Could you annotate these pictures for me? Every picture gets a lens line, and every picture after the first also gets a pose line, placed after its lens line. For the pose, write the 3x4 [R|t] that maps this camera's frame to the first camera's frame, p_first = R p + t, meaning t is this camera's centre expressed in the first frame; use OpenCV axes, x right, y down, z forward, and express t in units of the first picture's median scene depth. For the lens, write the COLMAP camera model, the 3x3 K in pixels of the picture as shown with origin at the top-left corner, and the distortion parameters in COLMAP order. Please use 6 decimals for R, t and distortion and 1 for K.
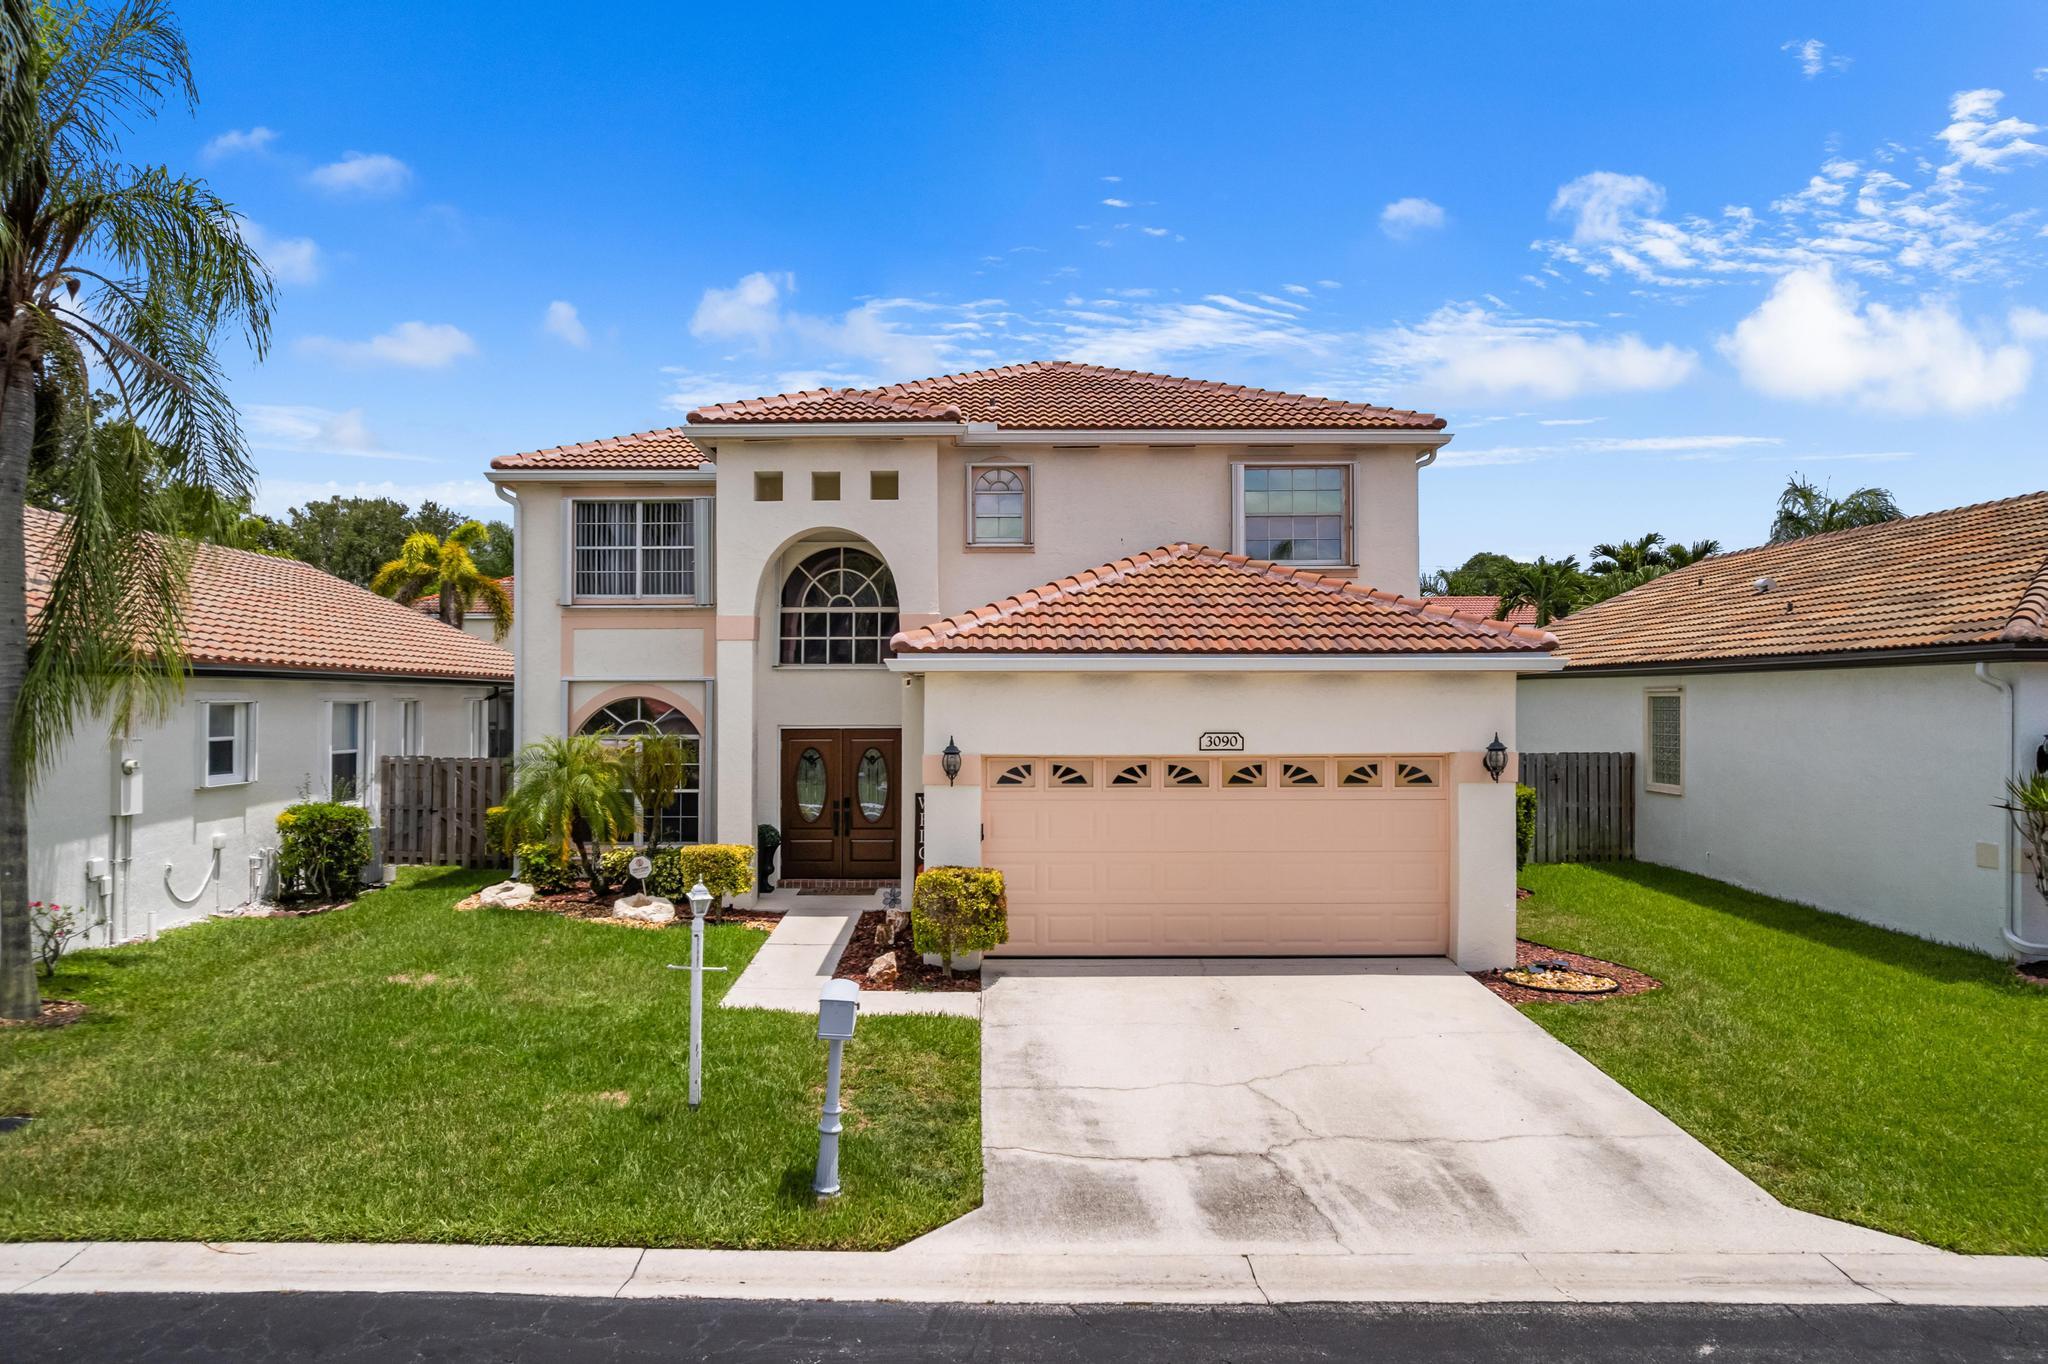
lens RADIAL K [[1305.3, 0, 972.1], [0, 1305.3, 717.4], [0, 0, 1]] dist [-0.038781, 0.011028]
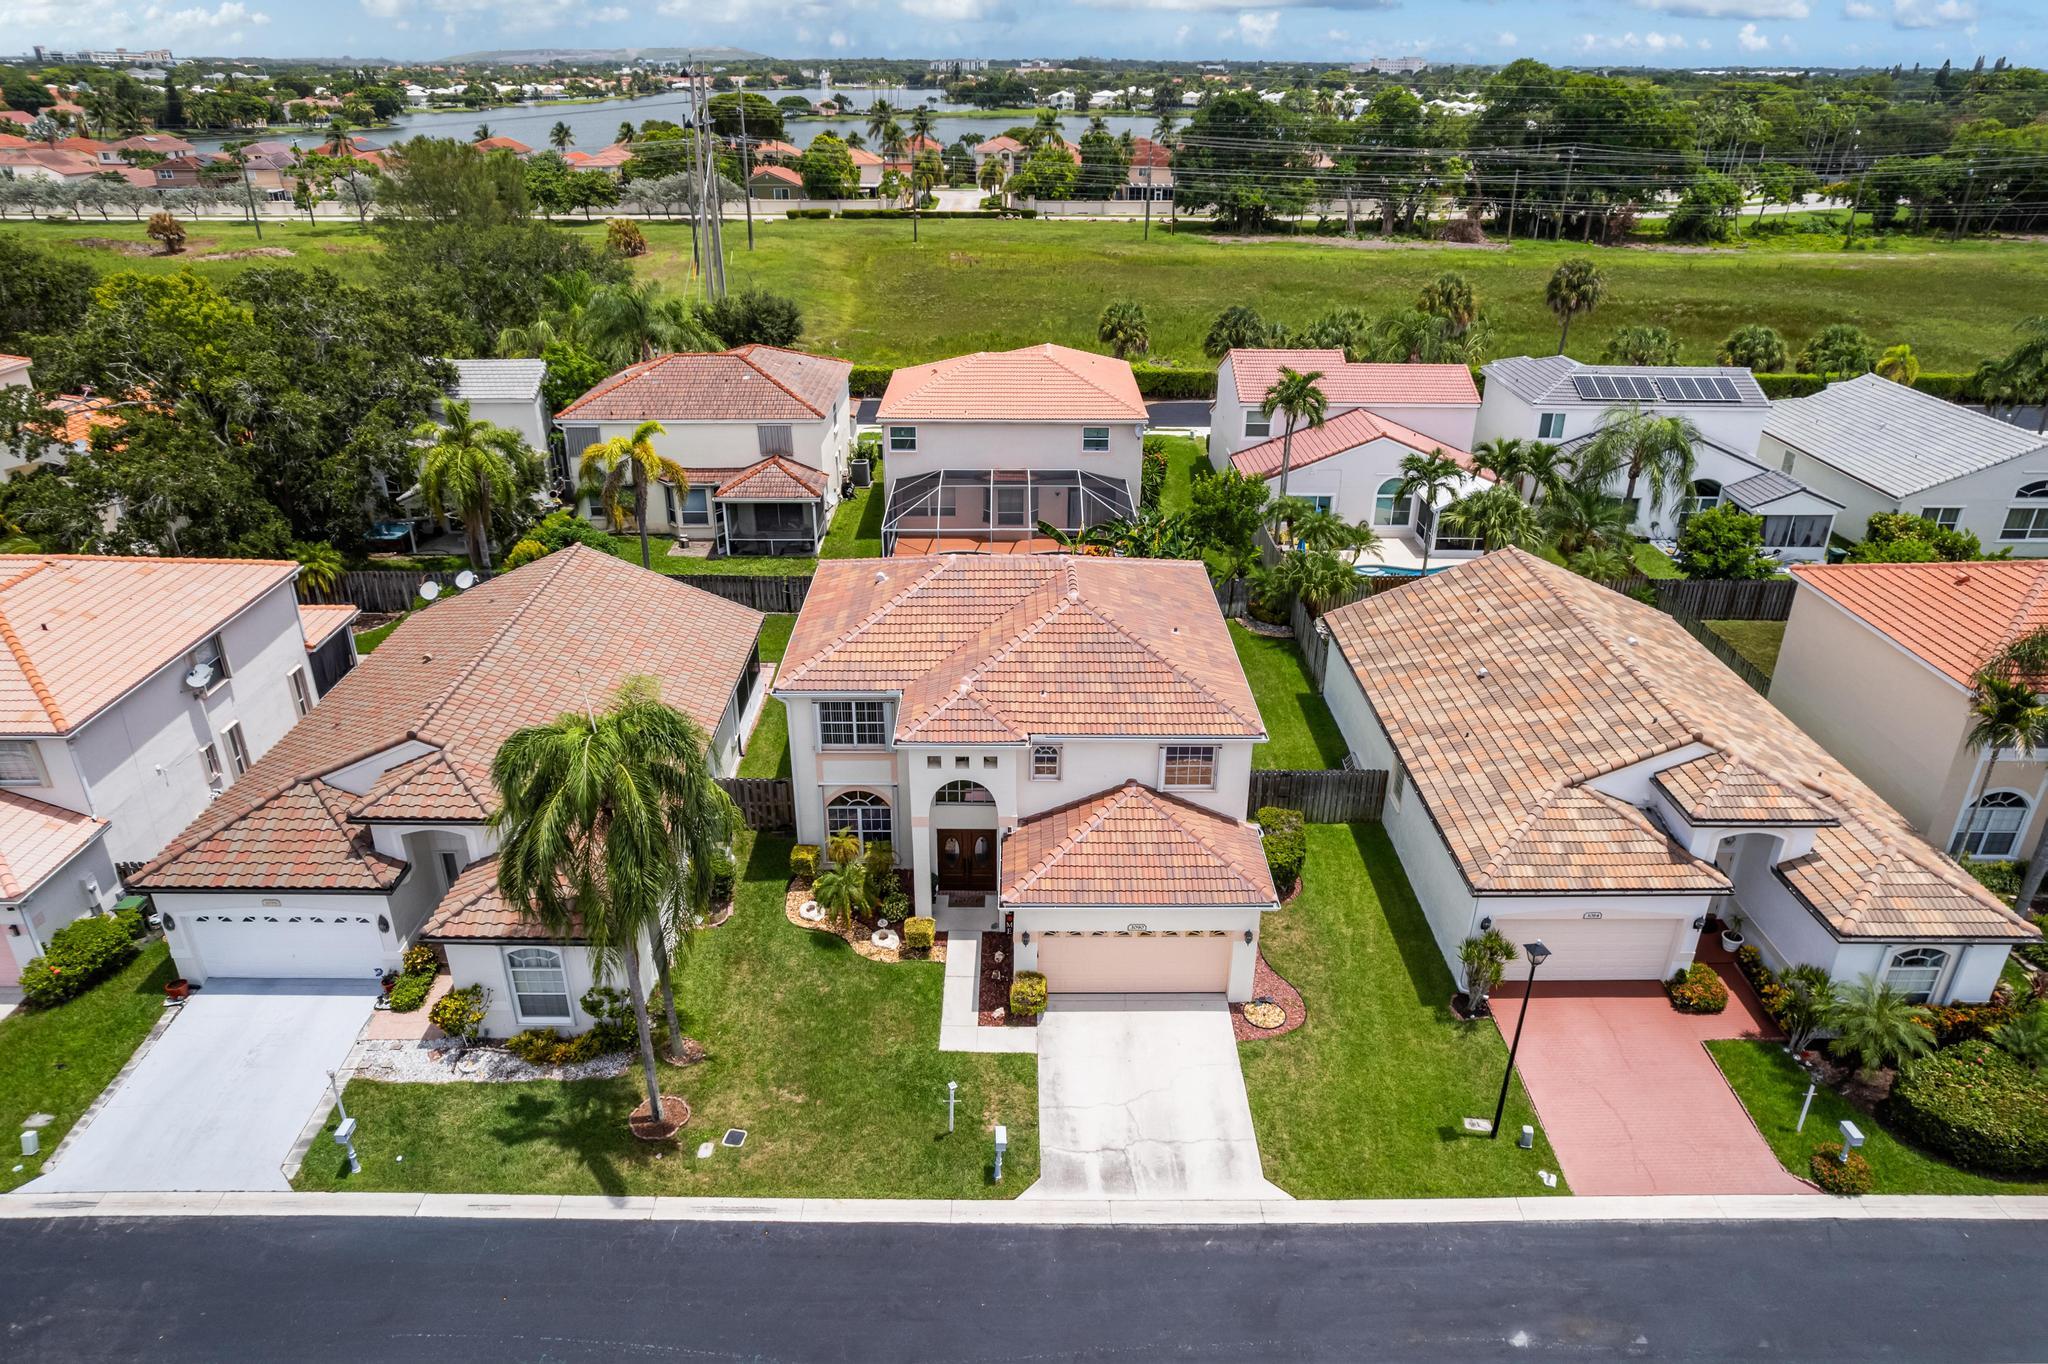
lens RADIAL K [[1305.3, 0, 1035.0], [0, 1305.3, 683.8], [0, 0, 1]] dist [-0.038781, 0.011028]
pose [[0.999748, -0.000067, 0.022442, -0.072245], [-0.009755, 0.899310, 0.437202, -1.989062], [-0.020212, -0.437311, 0.899083, -1.341590]]
